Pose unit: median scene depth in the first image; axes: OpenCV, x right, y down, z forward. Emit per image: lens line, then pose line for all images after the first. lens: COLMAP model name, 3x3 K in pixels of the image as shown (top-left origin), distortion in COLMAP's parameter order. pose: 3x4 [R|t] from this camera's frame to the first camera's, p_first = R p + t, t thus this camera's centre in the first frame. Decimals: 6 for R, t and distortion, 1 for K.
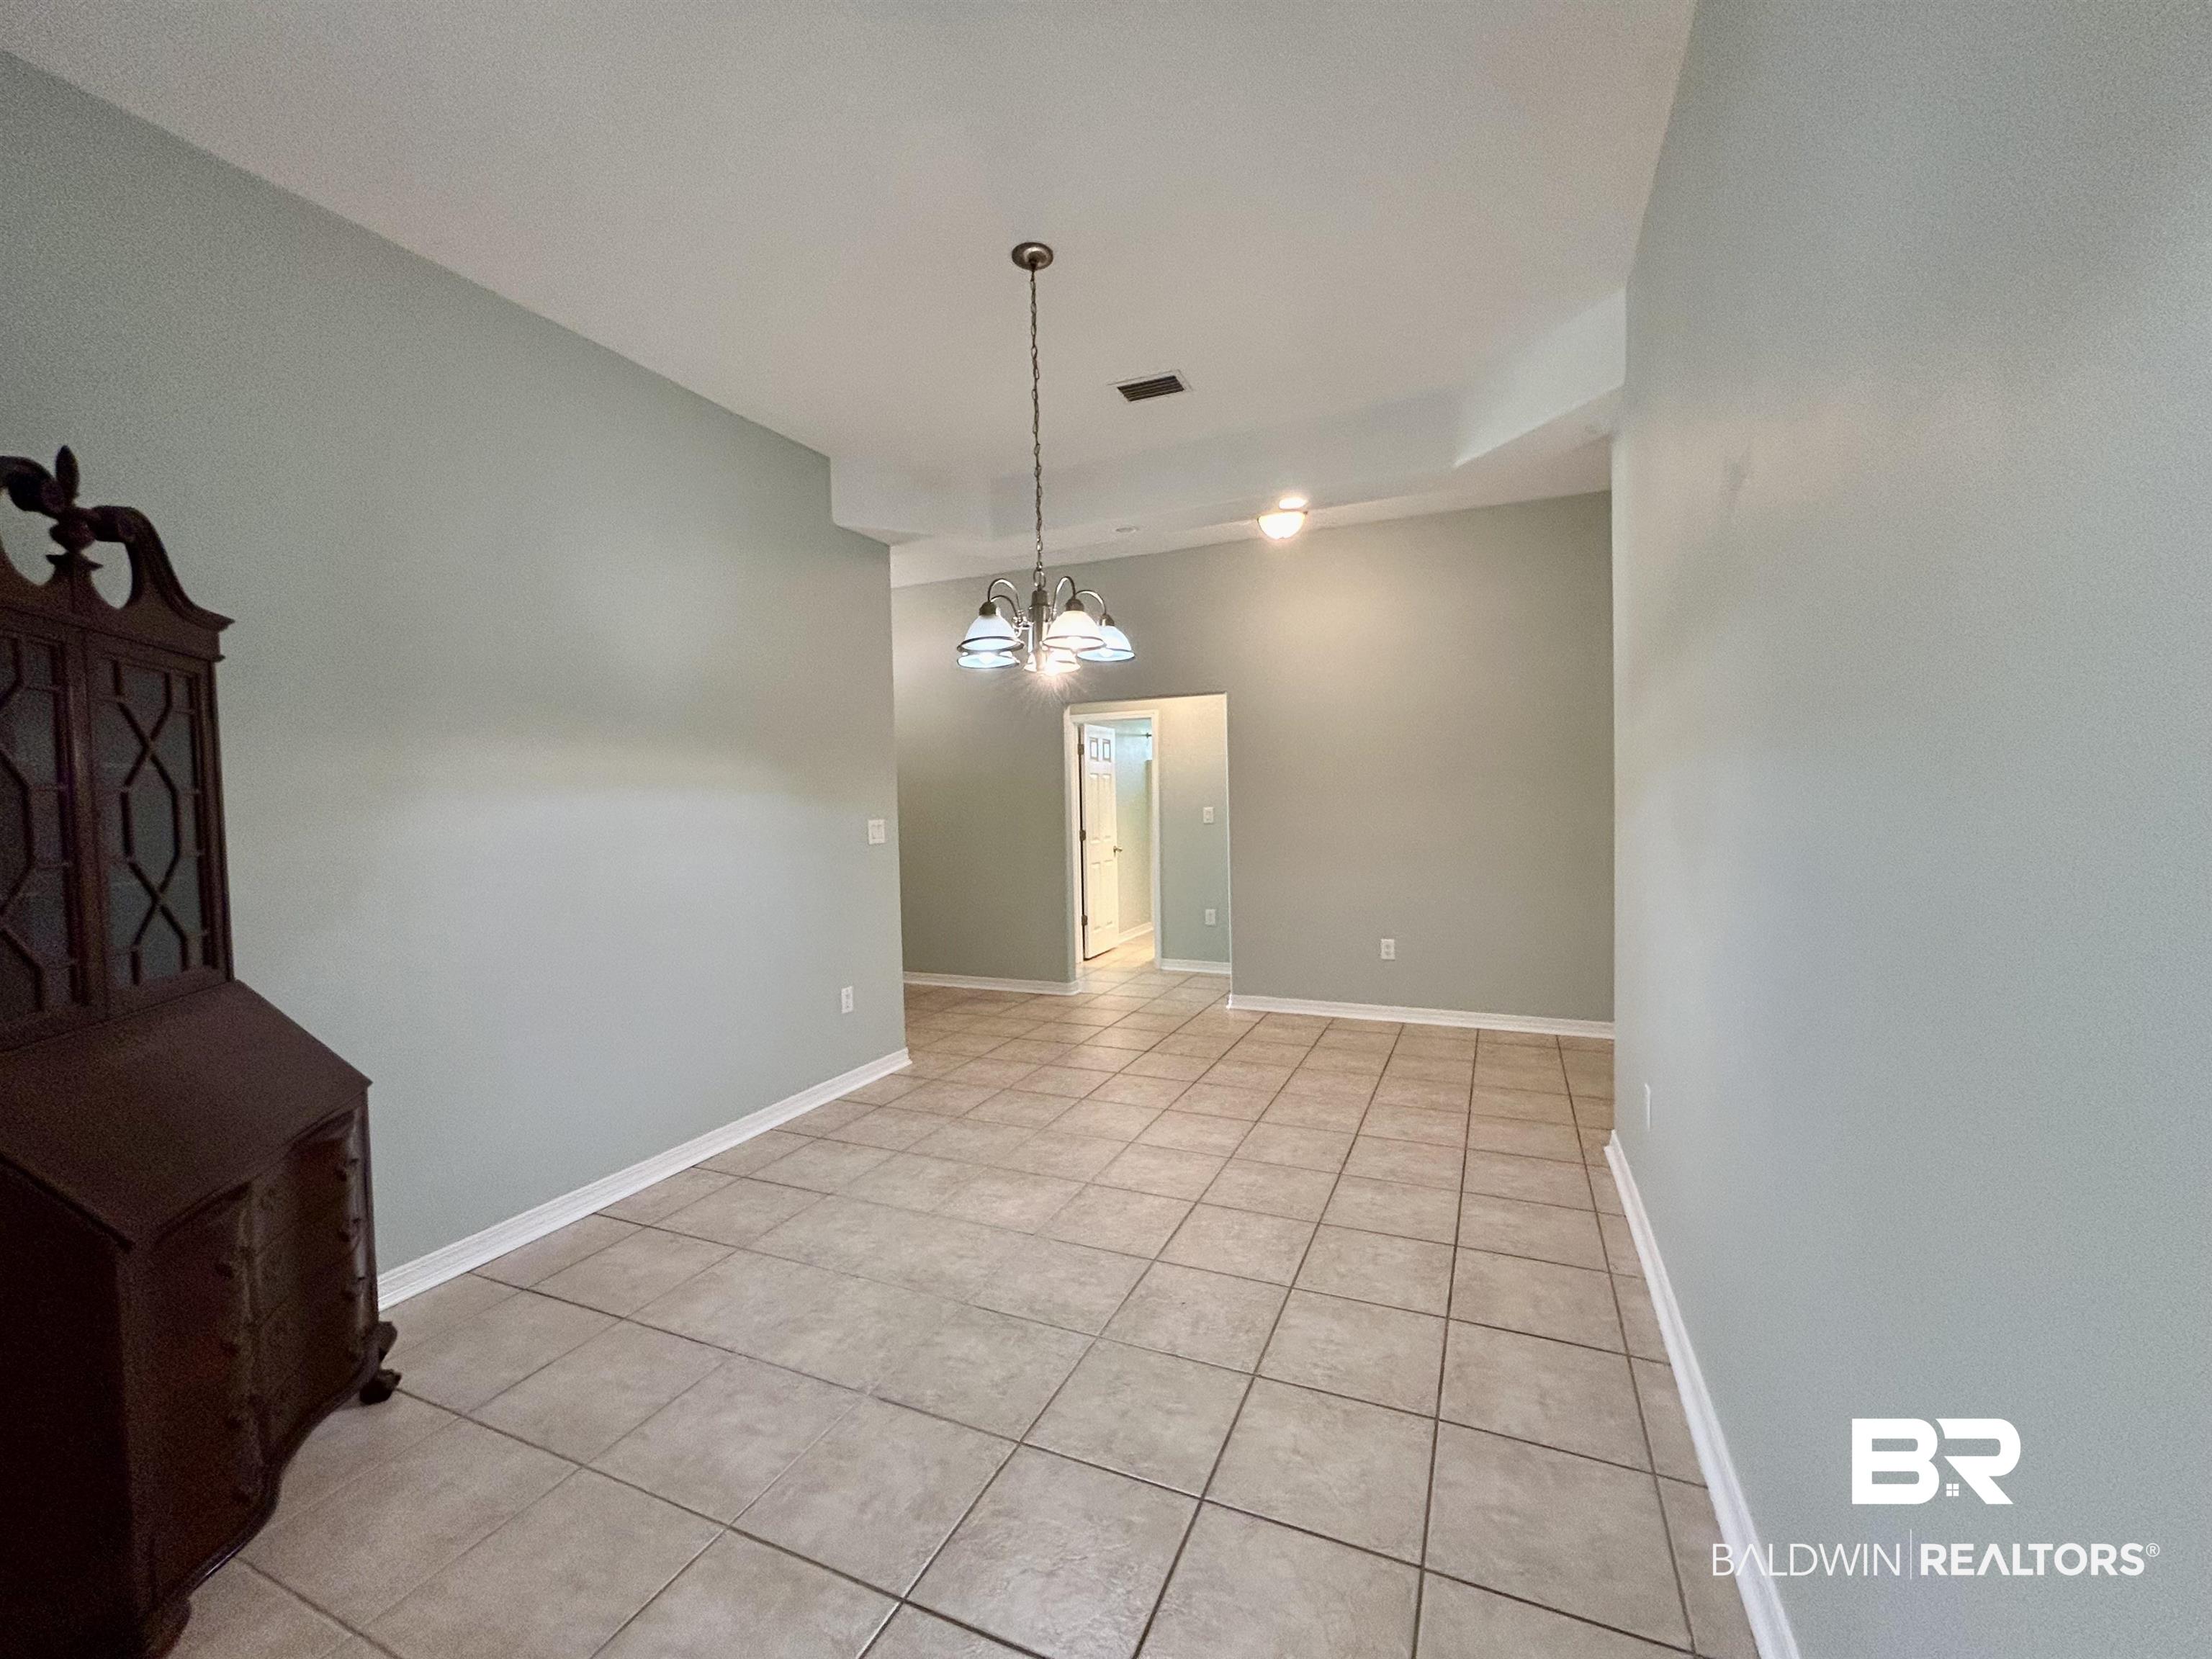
lens RADIAL K [[896.6, 0, 1109.6], [0, 896.6, 833.0], [0, 0, 1]] dist [-0.002038, 0.002502]
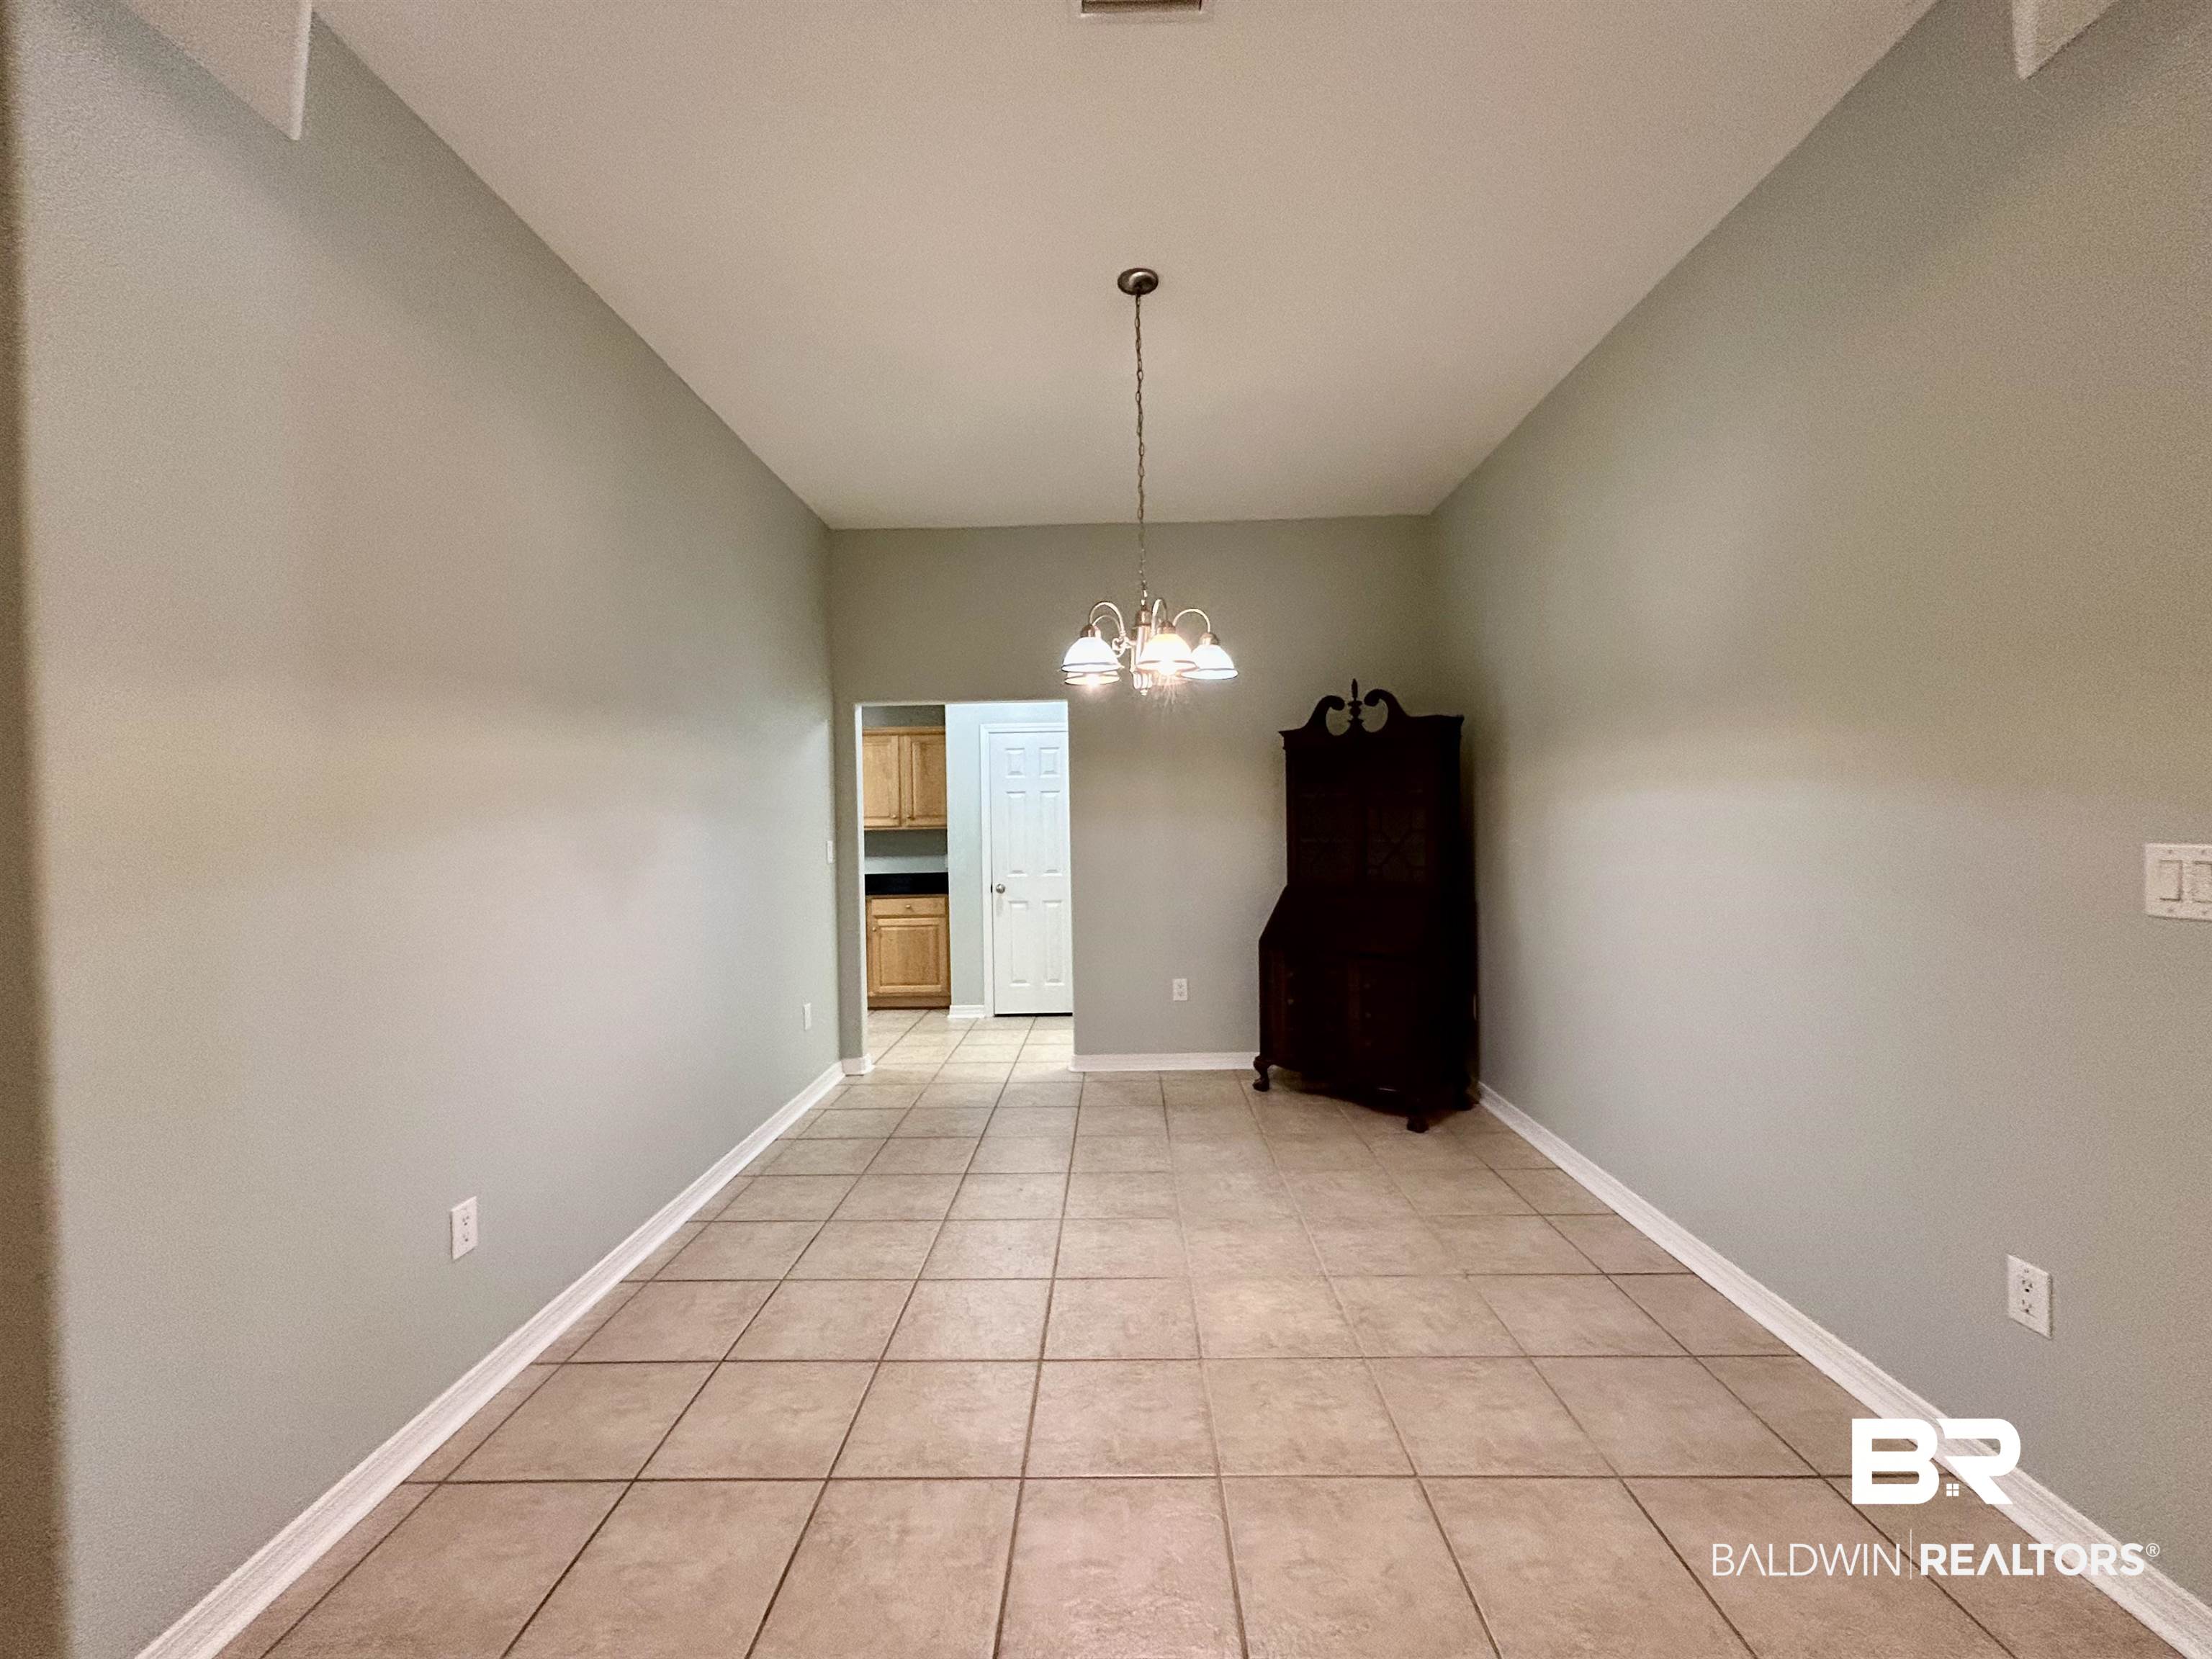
lens RADIAL K [[894.2, 0, 1105.0], [0, 894.2, 823.7], [0, 0, 1]] dist [0.001137, -0.000248]
pose [[-0.922950, 0.039296, -0.382908, 0.334957], [0.024341, 0.998743, 0.043825, -0.072144], [0.384148, 0.031128, -0.922747, 1.792424]]
